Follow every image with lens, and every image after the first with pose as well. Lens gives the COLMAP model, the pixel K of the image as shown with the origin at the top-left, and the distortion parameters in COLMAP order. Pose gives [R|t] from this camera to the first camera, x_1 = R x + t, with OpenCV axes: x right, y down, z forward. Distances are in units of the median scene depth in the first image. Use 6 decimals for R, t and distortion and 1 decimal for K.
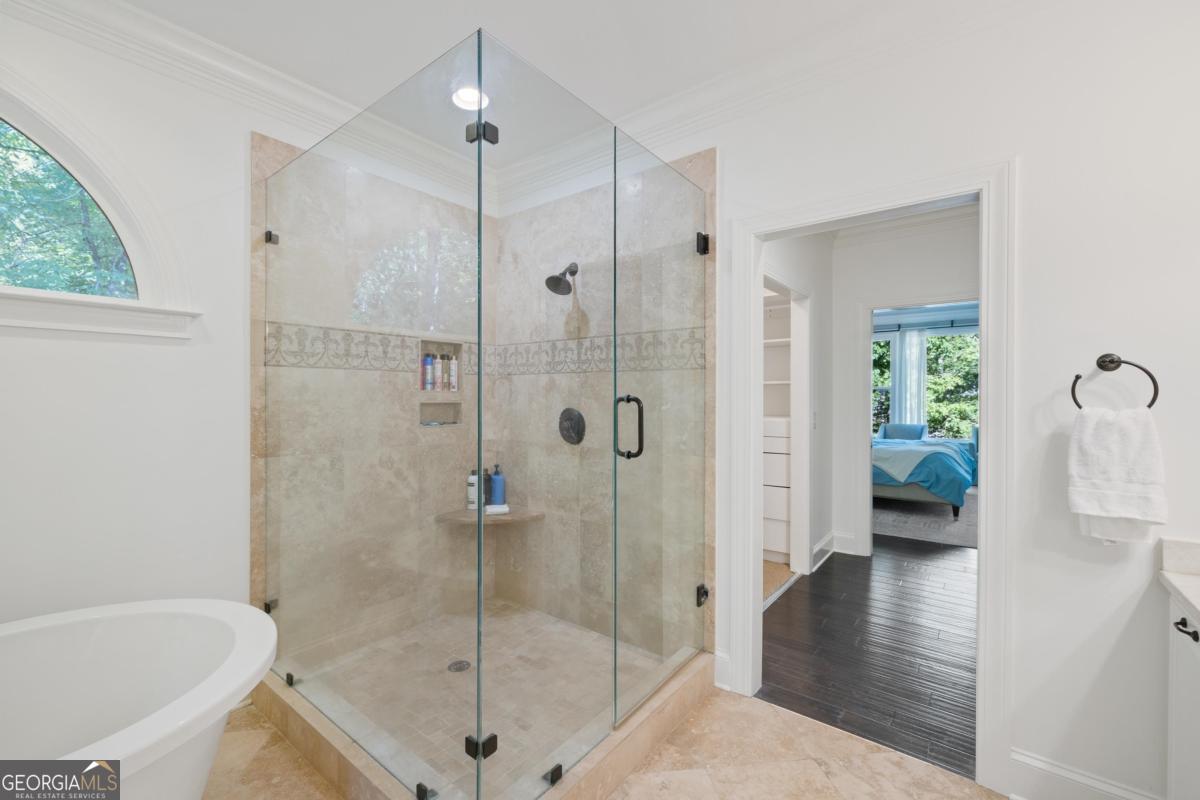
lens RADIAL K [[505.9, 0, 596.7], [0, 505.9, 397.8], [0, 0, 1]] dist [-0.001772, -0.000016]
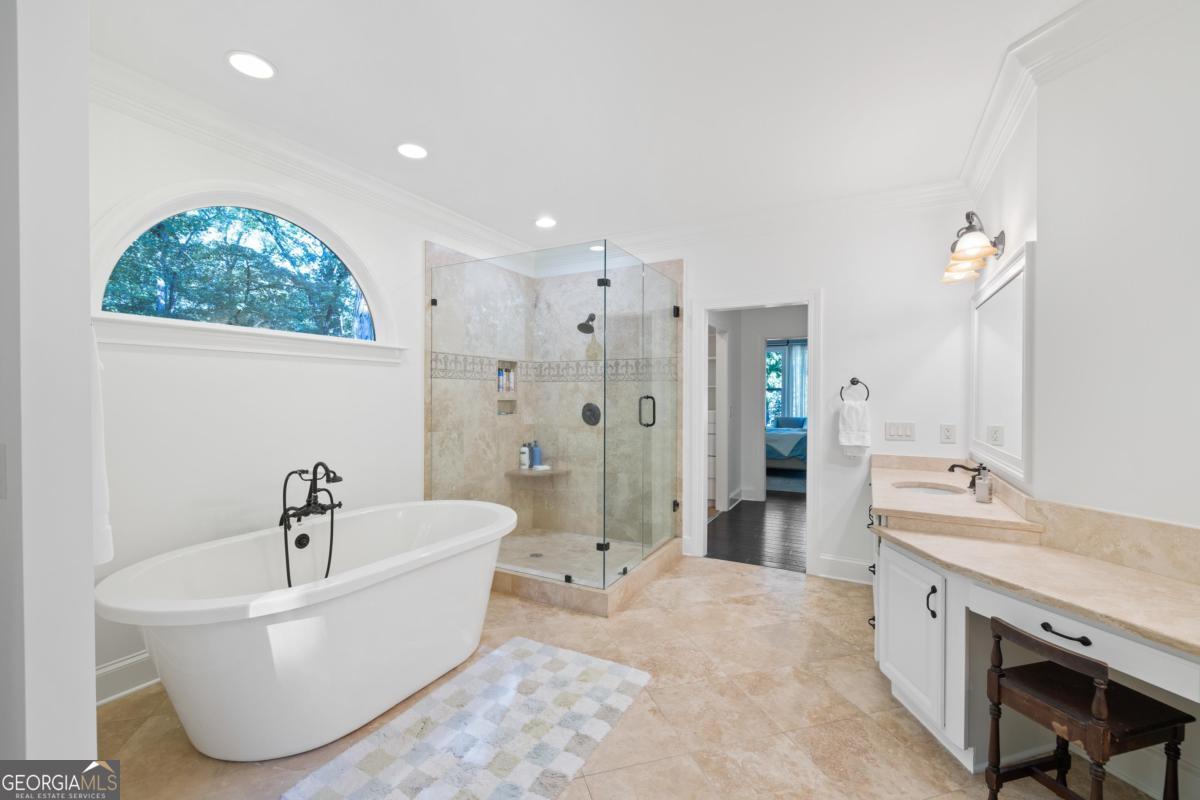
lens RADIAL K [[505.9, 0, 600.6], [0, 505.9, 398.2], [0, 0, 1]] dist [-0.001772, -0.000016]
pose [[0.985075, -0.000826, 0.172124, -0.351588], [0.000526, 0.999998, 0.001792, 0.002147], [-0.172125, -0.001675, 0.985074, -0.705113]]
